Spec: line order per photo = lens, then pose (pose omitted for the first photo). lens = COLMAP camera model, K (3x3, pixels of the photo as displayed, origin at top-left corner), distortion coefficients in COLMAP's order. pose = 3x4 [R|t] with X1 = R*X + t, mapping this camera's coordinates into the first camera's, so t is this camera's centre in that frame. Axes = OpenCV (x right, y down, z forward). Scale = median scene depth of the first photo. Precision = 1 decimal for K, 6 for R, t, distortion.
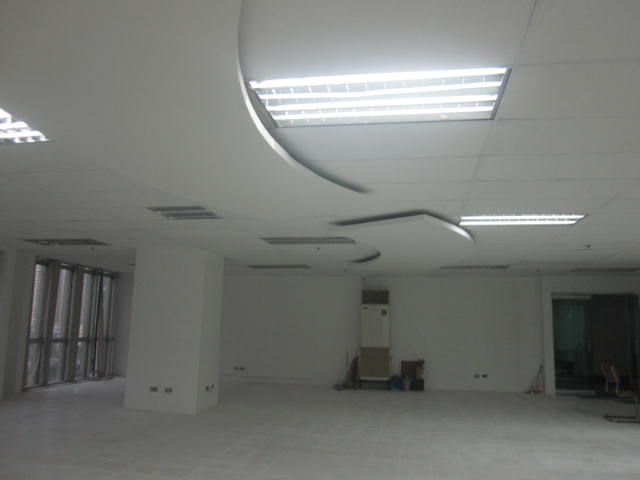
lens RADIAL K [[519.3, 0, 317.3], [0, 519.3, 243.3], [0, 0, 1]] dist [-0.064415, 0.023453]
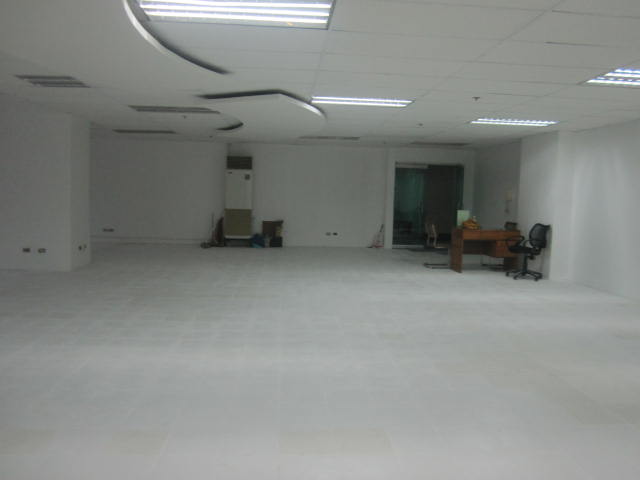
lens RADIAL K [[519.3, 0, 313.9], [0, 519.3, 237.3], [0, 0, 1]] dist [-0.064415, 0.023453]
pose [[0.969777, -0.017145, 0.243390, -0.002392], [-0.043735, 0.969157, 0.242532, -0.018639], [-0.240041, -0.245847, 0.939116, -0.111095]]
